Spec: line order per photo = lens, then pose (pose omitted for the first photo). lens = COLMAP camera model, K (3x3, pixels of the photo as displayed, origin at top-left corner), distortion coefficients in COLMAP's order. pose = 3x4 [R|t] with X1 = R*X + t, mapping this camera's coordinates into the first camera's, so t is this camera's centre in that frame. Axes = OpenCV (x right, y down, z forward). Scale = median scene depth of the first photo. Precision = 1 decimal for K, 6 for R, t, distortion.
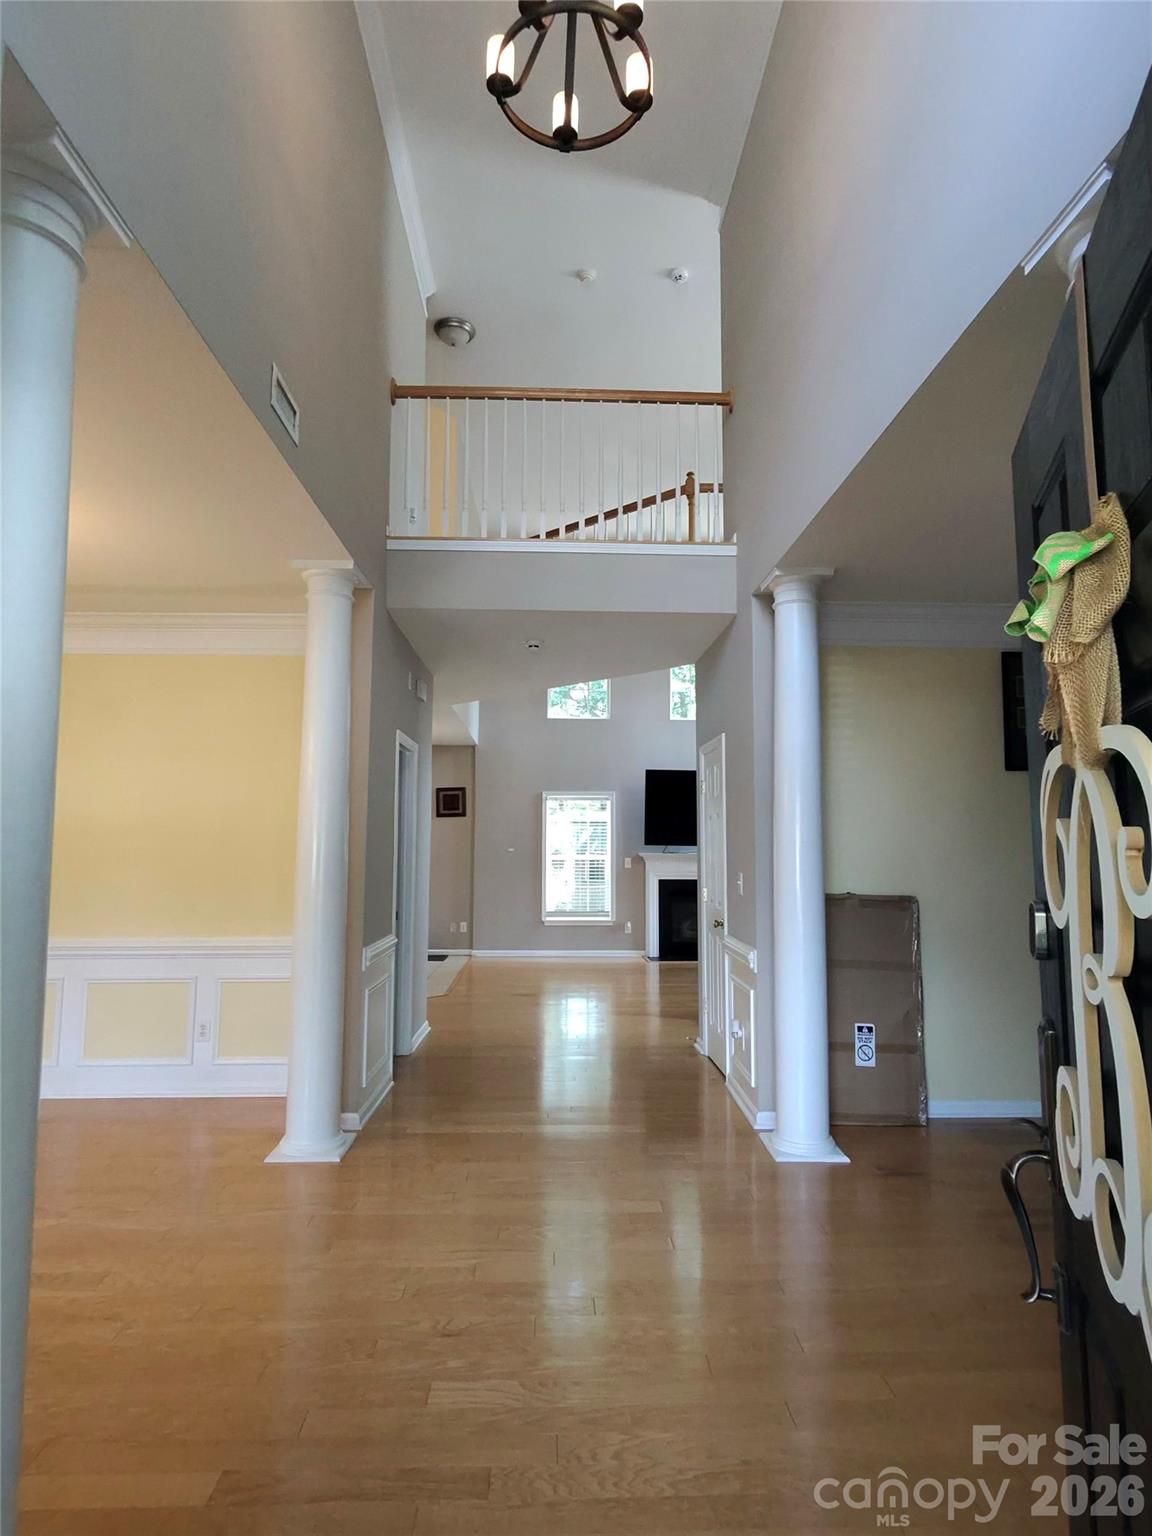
lens RADIAL K [[847.1, 0, 580.7], [0, 847.1, 753.6], [0, 0, 1]] dist [-0.004041, -0.001011]
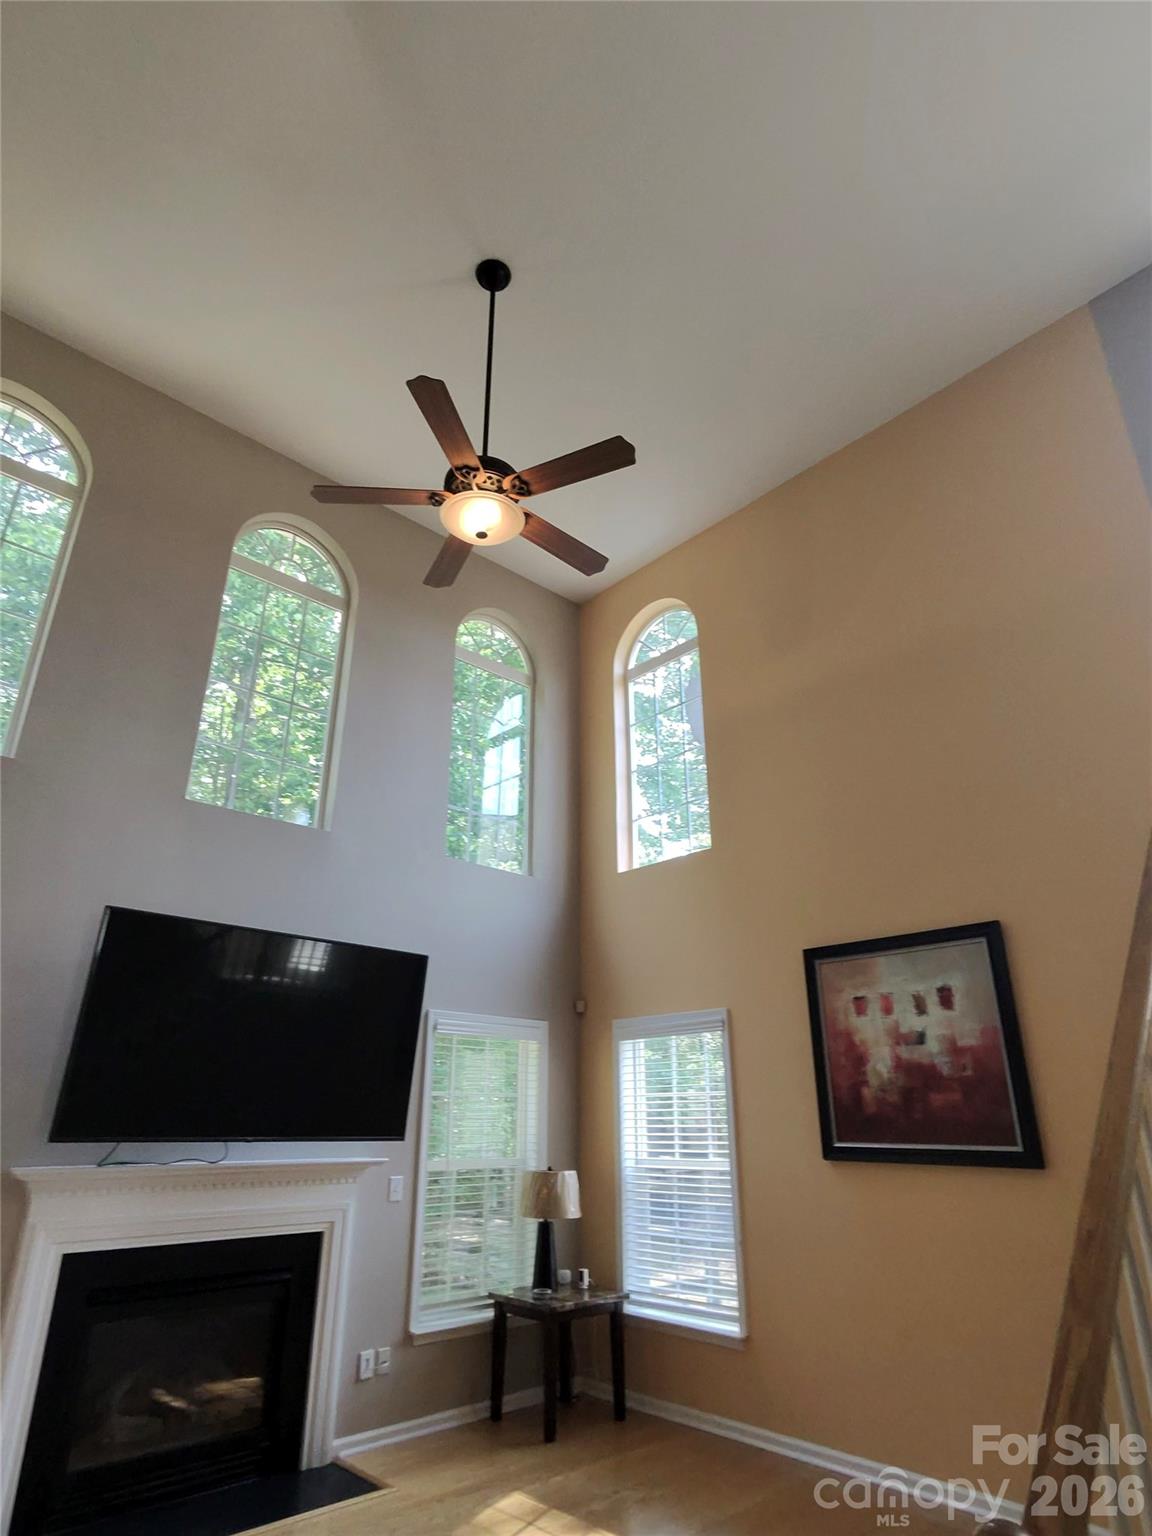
lens RADIAL K [[855.9, 0, 571.2], [0, 855.9, 762.6], [0, 0, 1]] dist [-0.005787, -0.001047]
pose [[0.756616, 0.255913, 0.601698, -0.001879], [-0.071700, 0.947149, -0.312679, 0.059936], [-0.649916, 0.193436, 0.734977, 0.606317]]
